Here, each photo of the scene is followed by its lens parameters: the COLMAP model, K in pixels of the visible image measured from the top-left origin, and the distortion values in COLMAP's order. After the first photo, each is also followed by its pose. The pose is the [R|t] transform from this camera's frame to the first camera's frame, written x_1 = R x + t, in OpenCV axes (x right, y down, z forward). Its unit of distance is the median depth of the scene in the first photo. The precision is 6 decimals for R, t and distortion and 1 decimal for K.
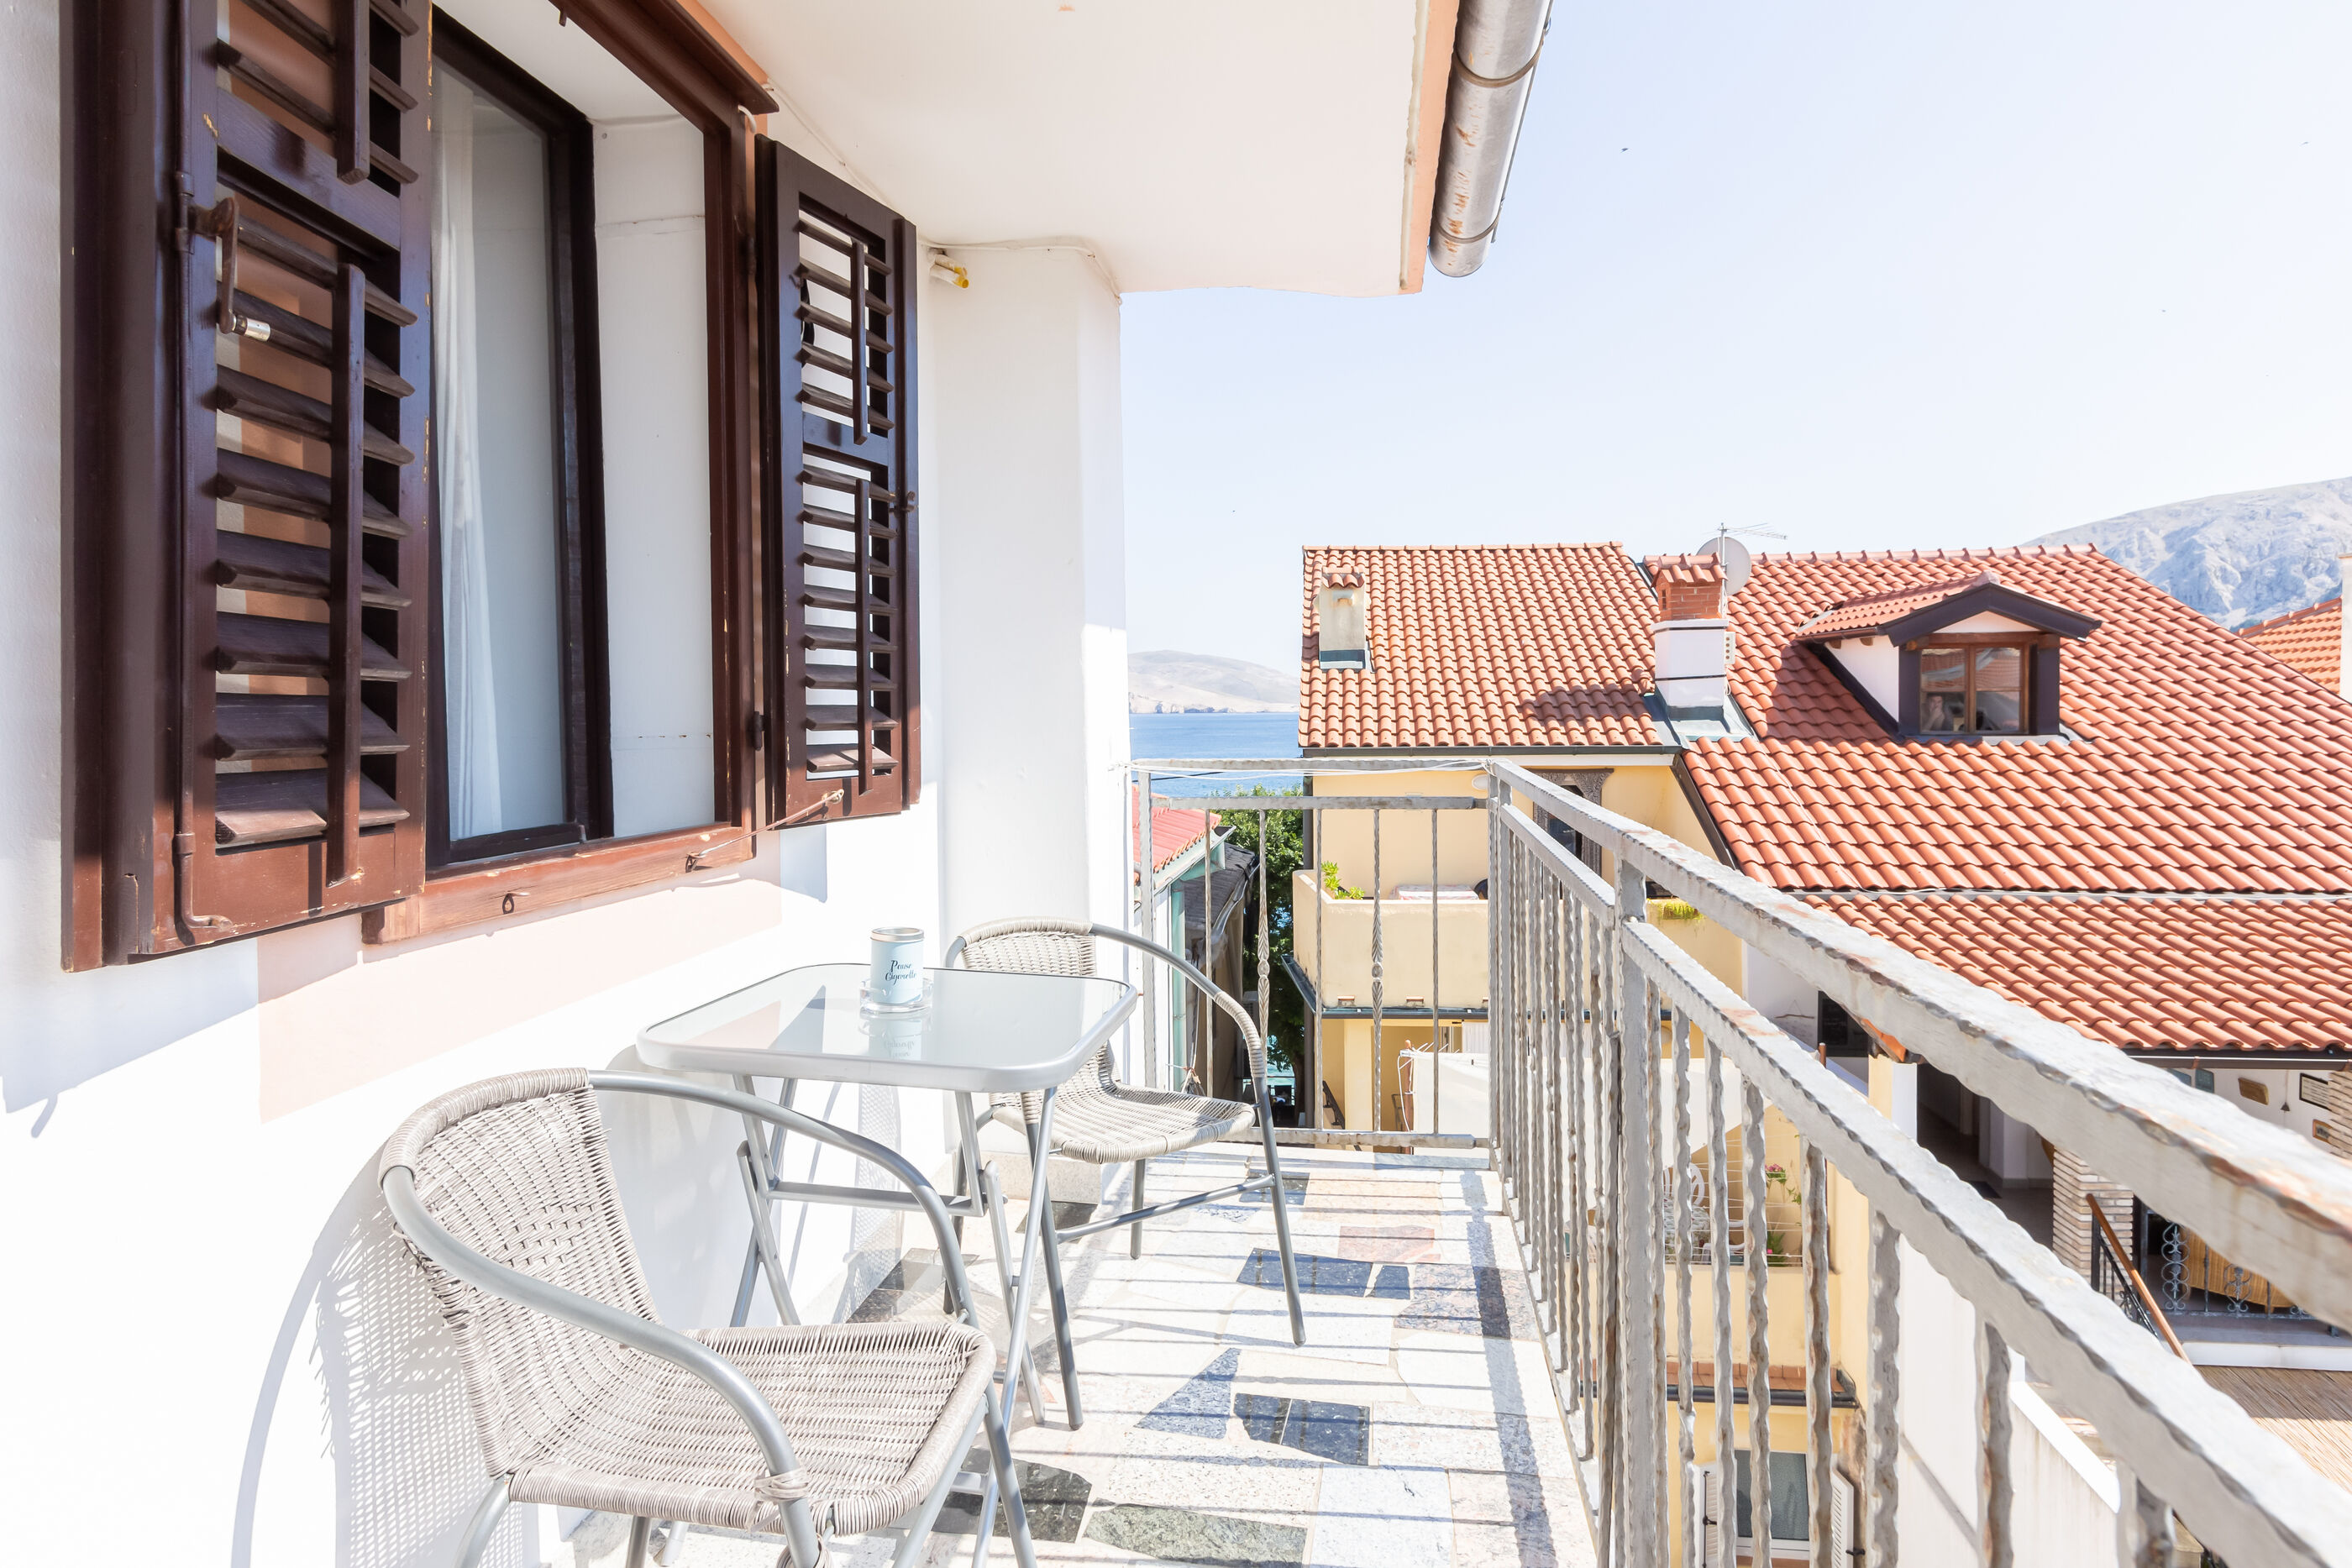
lens RADIAL K [[1492.4, 0, 1176.0], [0, 1492.4, 784.0], [0, 0, 1]] dist [-0.000920, 0.000156]
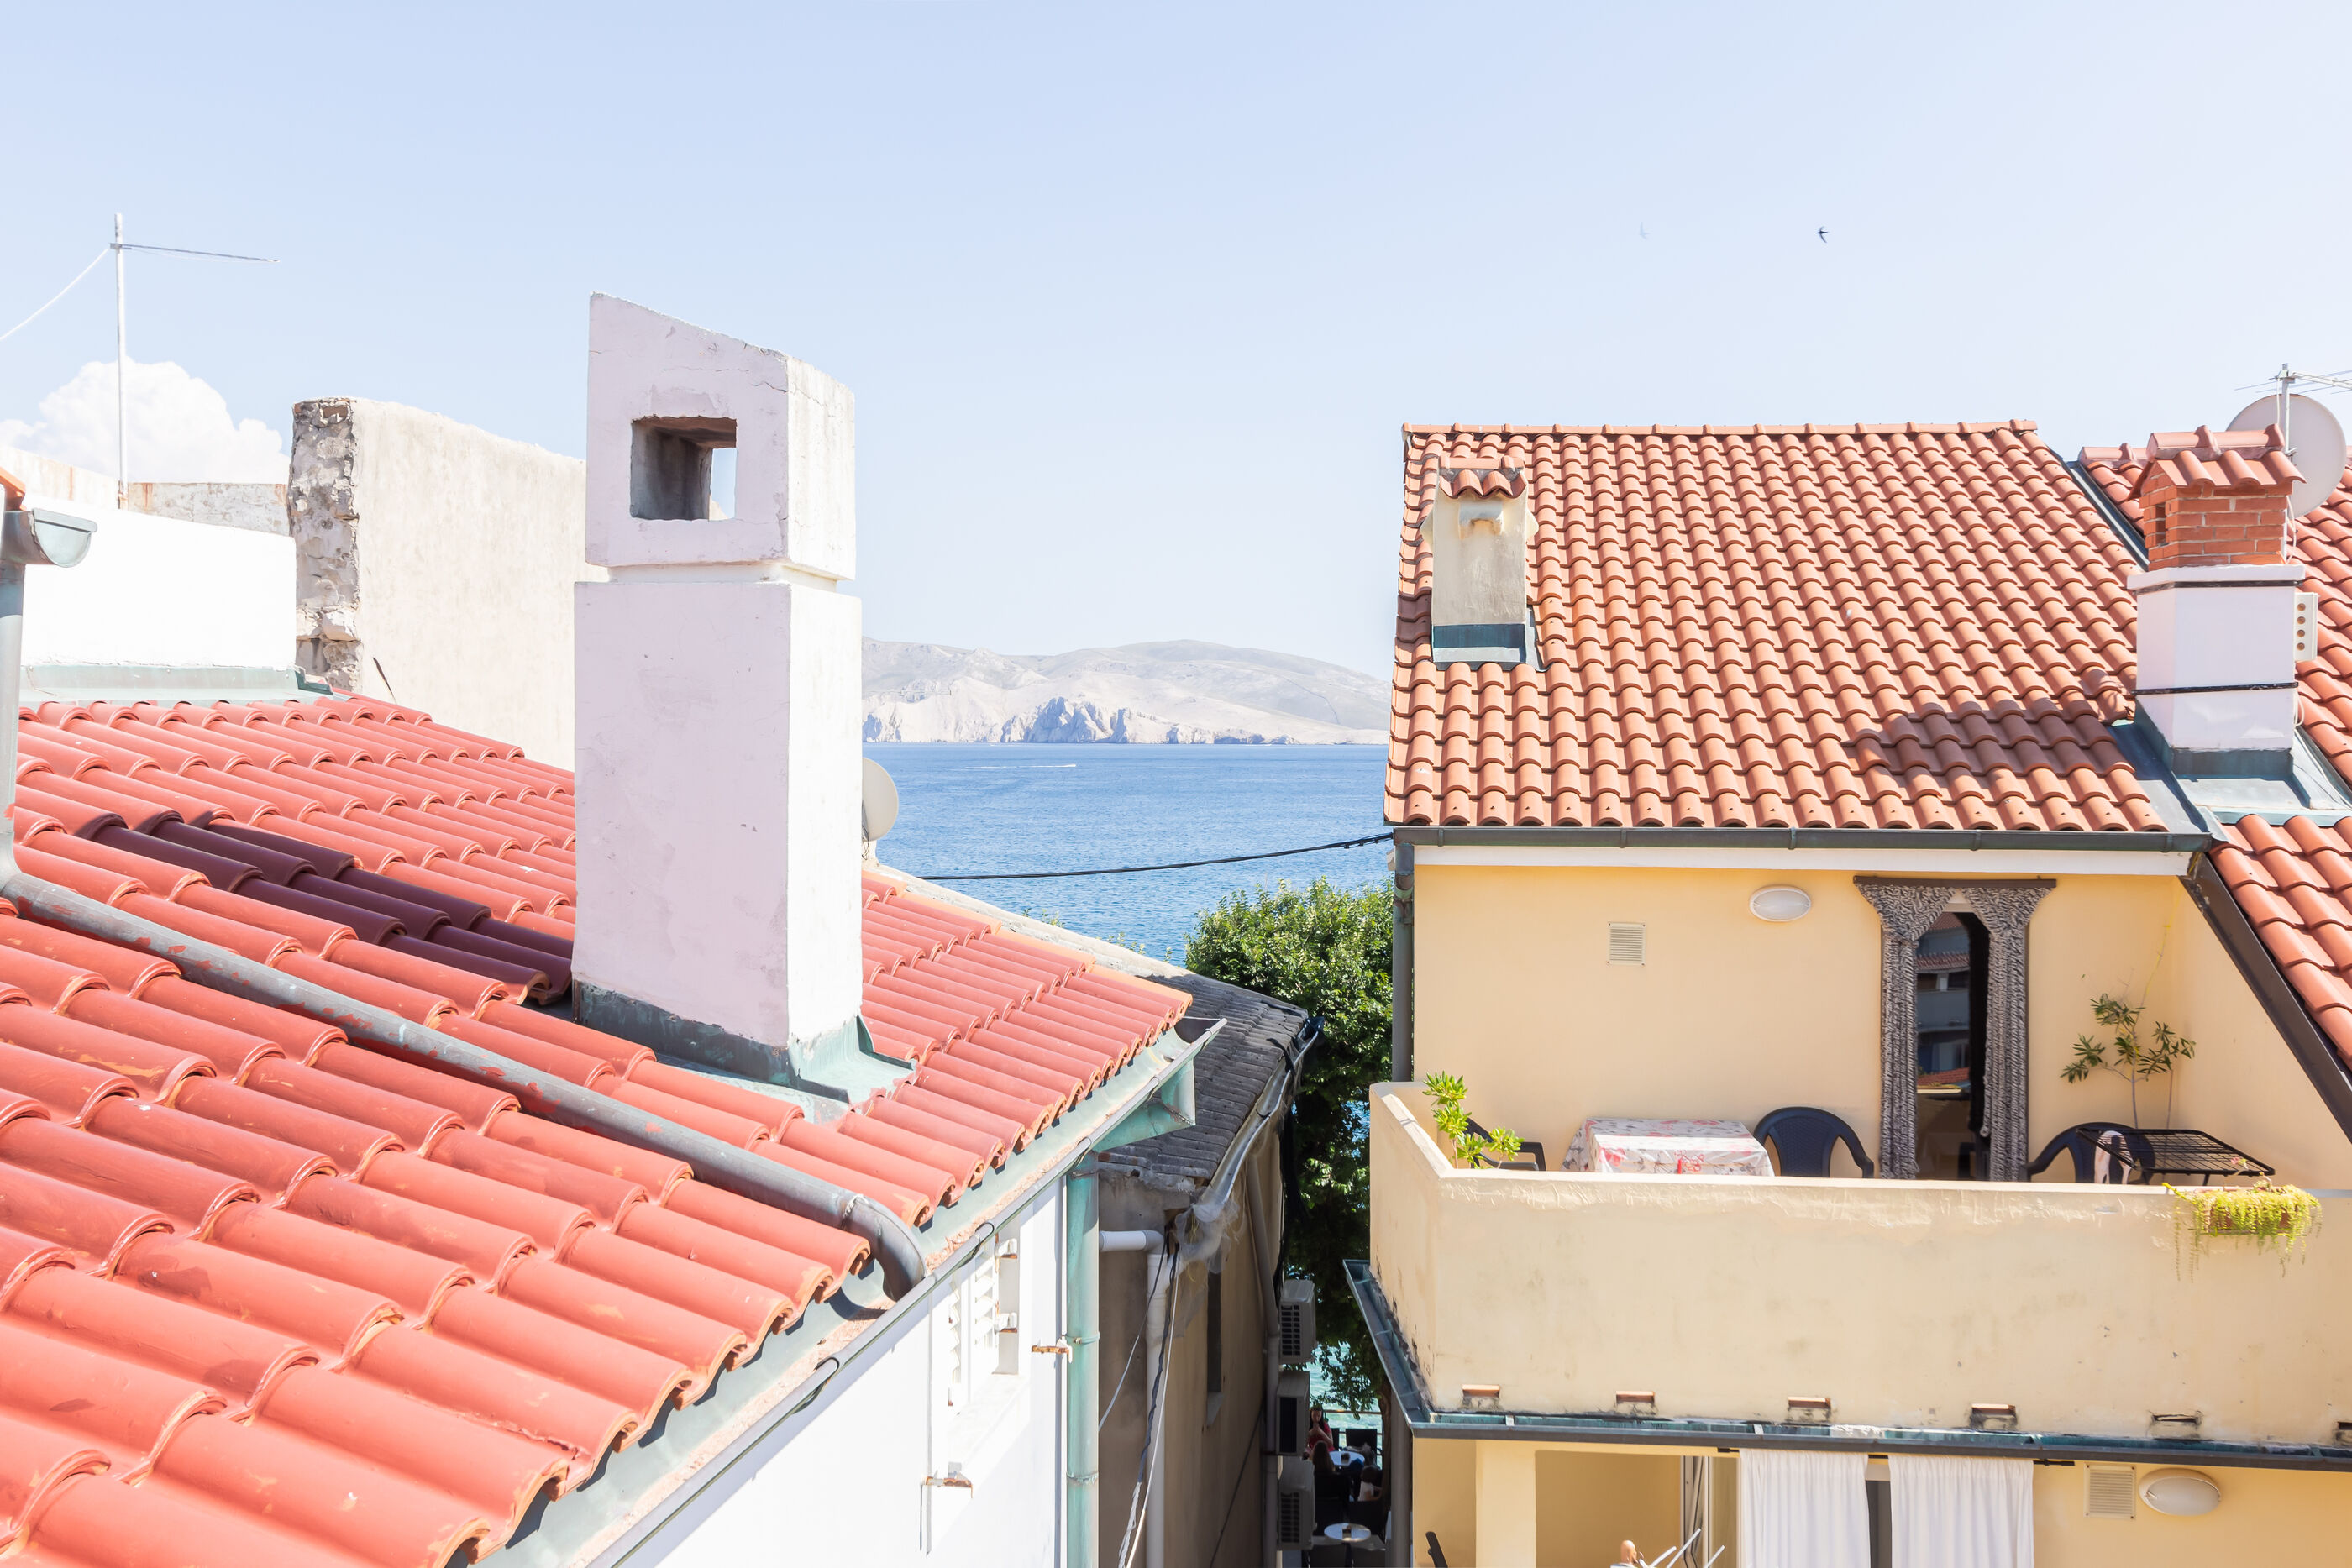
lens RADIAL K [[2426.1, 0, 1176.0], [0, 2426.1, 784.0], [0, 0, 1]] dist [0.040175, -0.012156]
pose [[0.999841, 0.013403, -0.011786, 0.023104], [-0.013758, 0.999439, -0.030549, -0.012165], [0.011370, 0.030707, 0.999464, 0.212117]]
